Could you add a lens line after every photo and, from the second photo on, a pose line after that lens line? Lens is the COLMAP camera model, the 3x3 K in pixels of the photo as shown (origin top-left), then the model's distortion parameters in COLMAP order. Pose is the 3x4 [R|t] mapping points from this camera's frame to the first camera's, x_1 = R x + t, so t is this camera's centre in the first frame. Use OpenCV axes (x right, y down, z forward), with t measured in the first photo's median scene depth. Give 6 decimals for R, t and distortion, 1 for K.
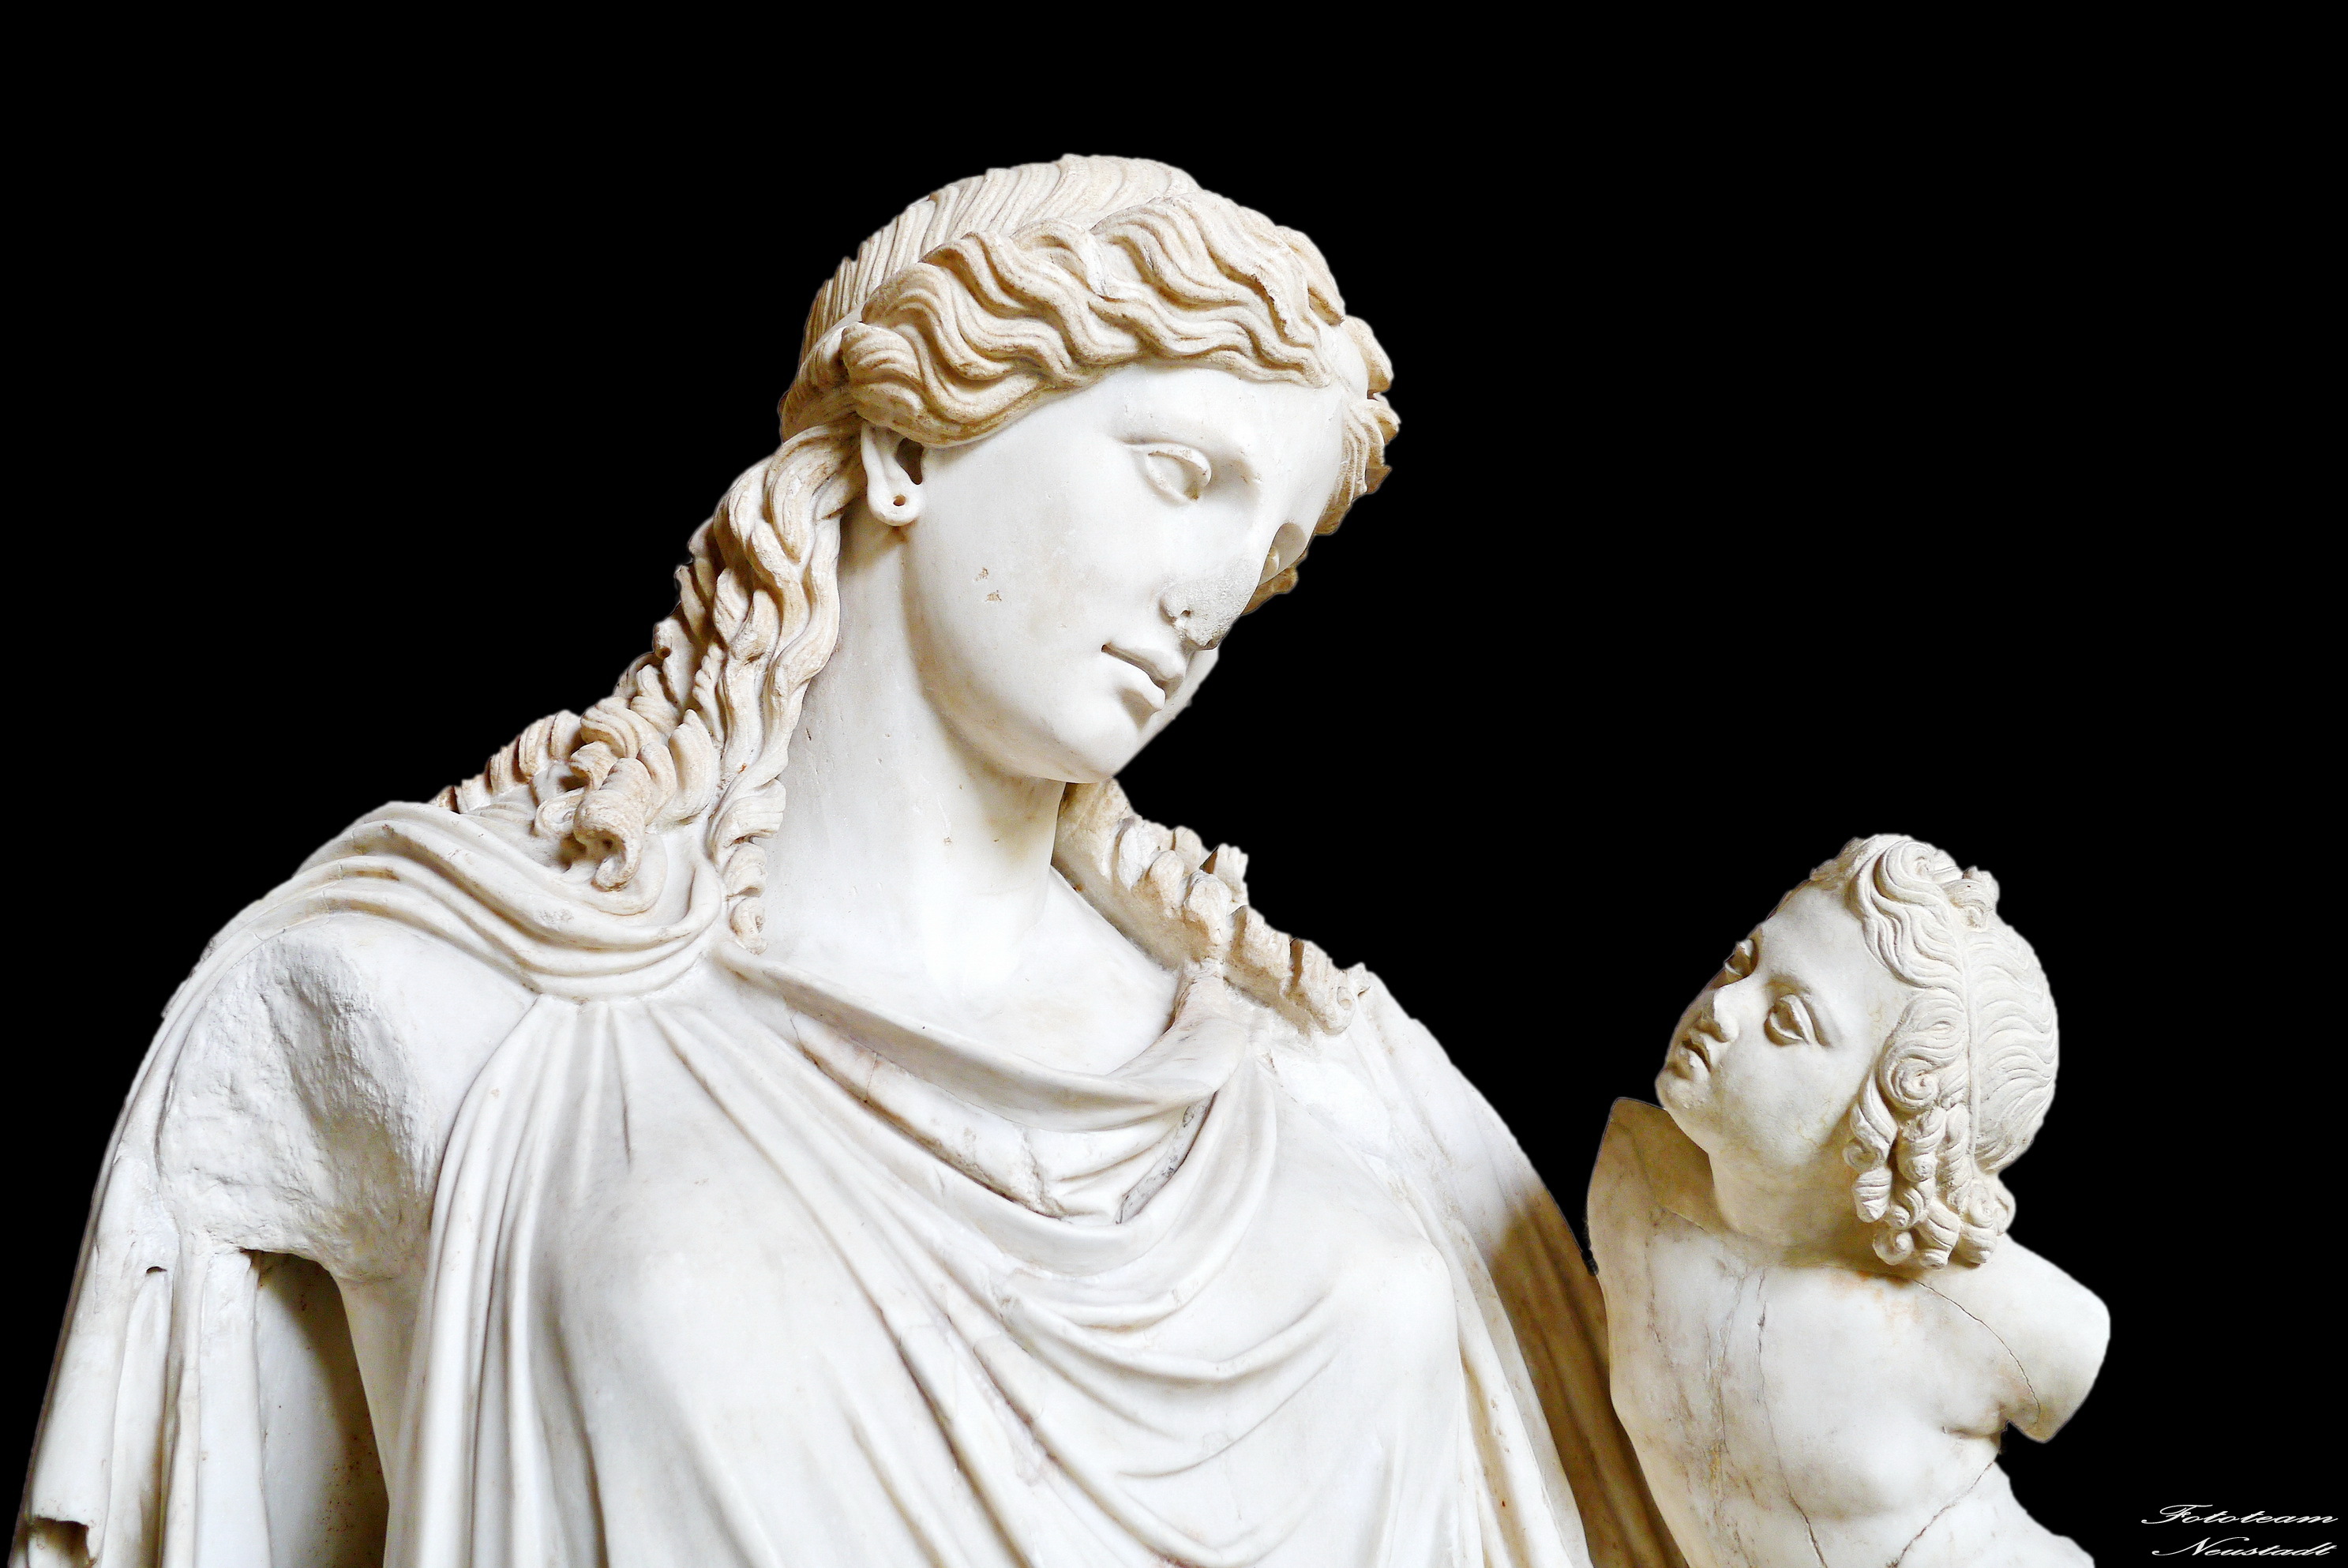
lens RADIAL K [[2653.3, 0, 1175.2], [0, 2653.3, 784.9], [0, 0, 1]] dist [-0.027853, 0.000000]
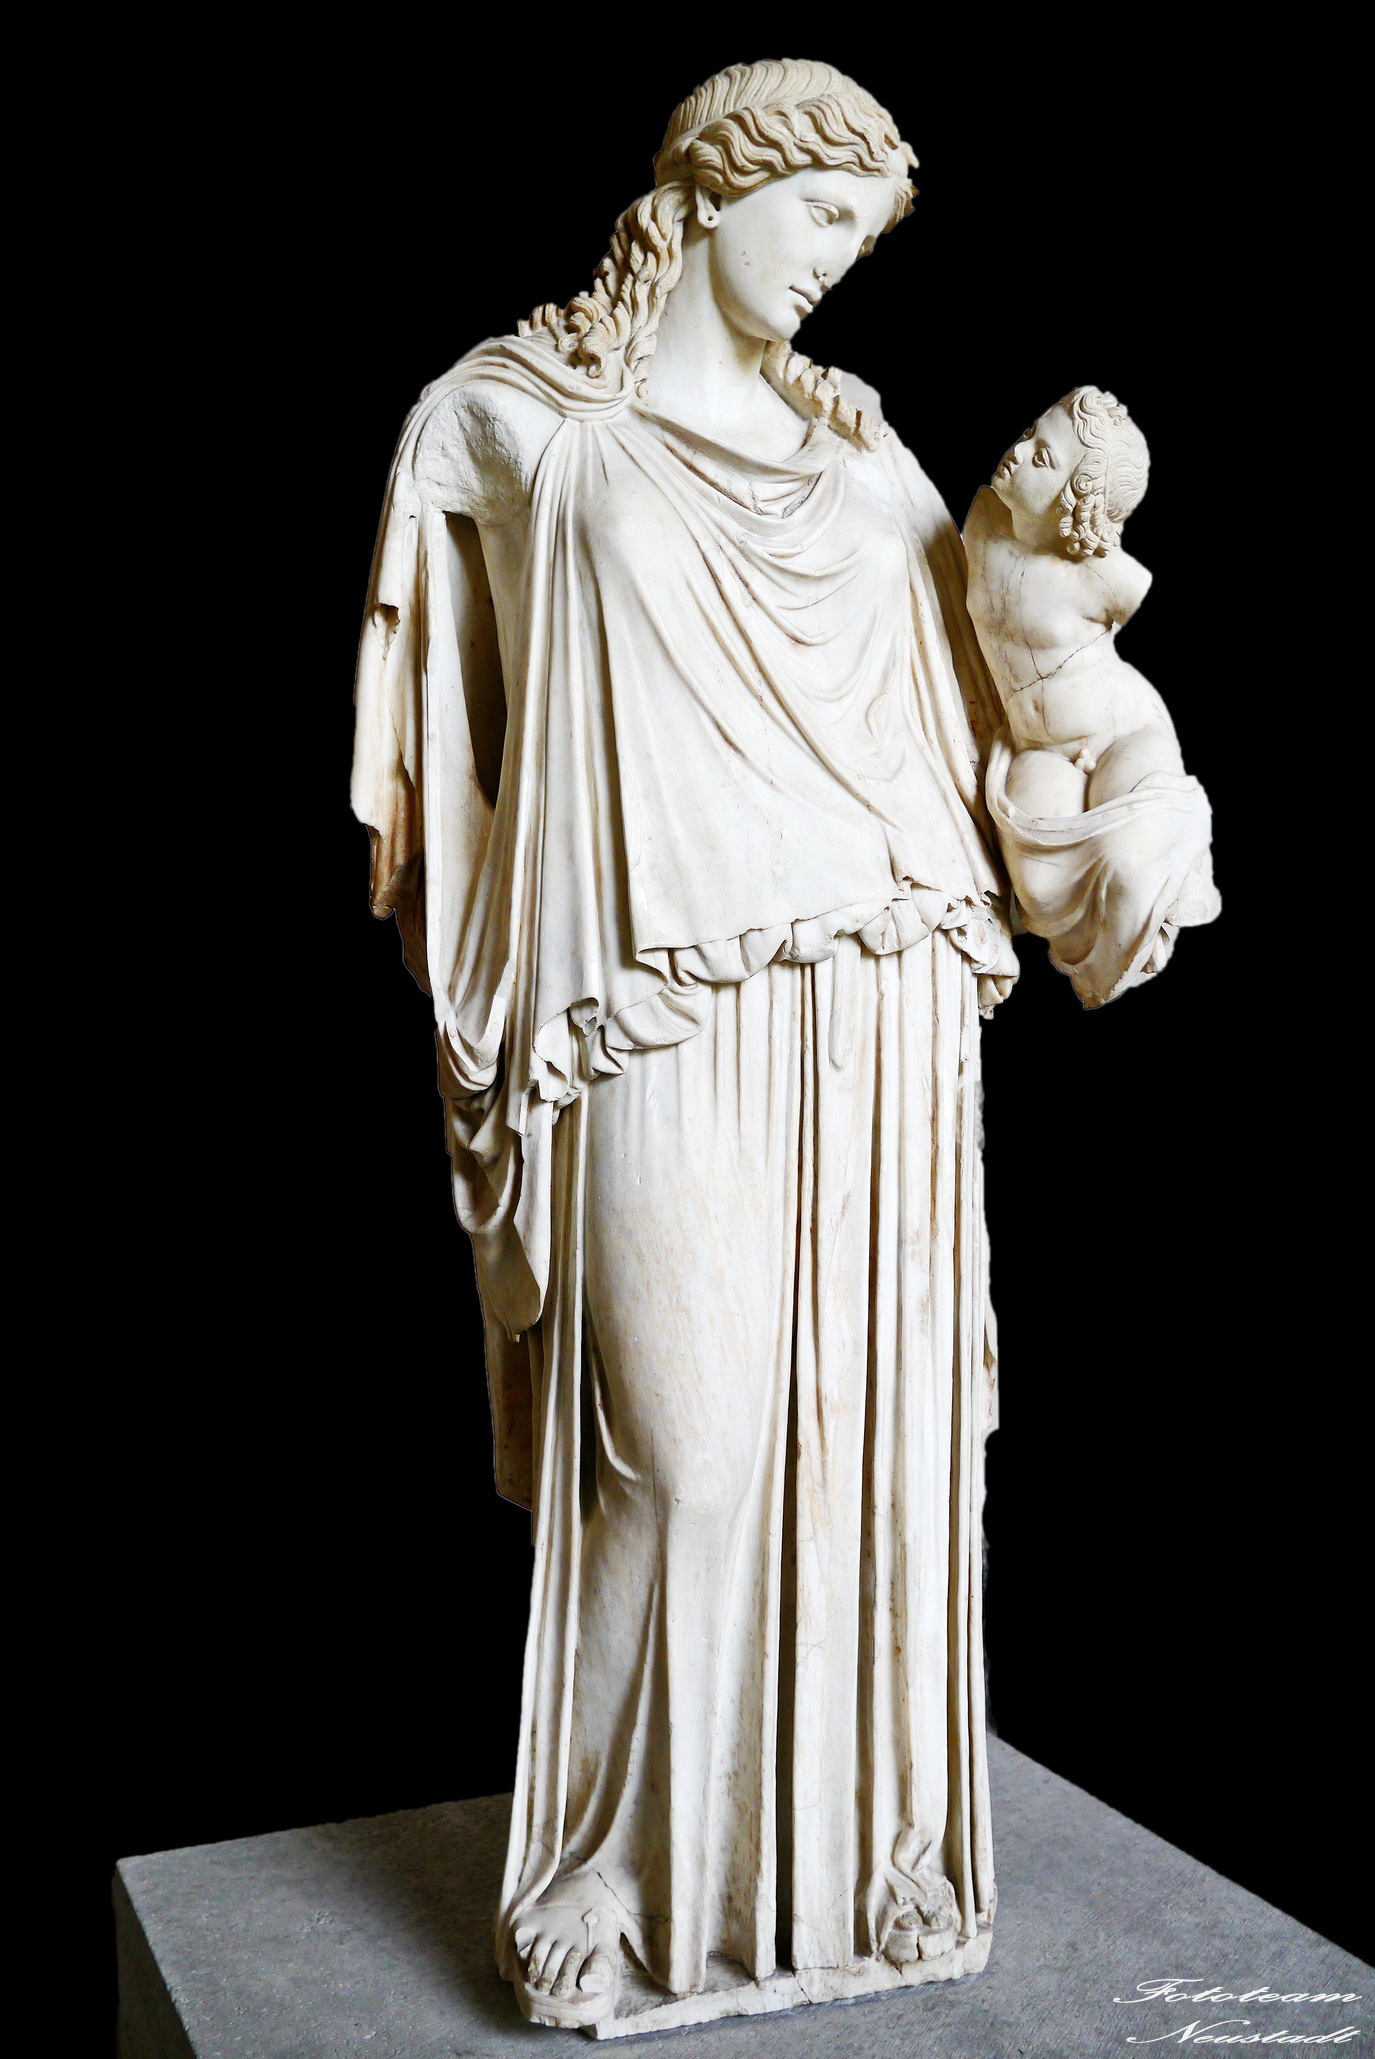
lens RADIAL K [[2326.7, 0, 684.4], [0, 2326.7, 1034.0], [0, 0, 1]] dist [-0.027853, 0.000000]
pose [[0.997546, 0.067014, -0.020269, -0.035540], [-0.056331, 0.940167, 0.336025, -0.122434], [0.041575, -0.334059, 0.941635, -1.320947]]
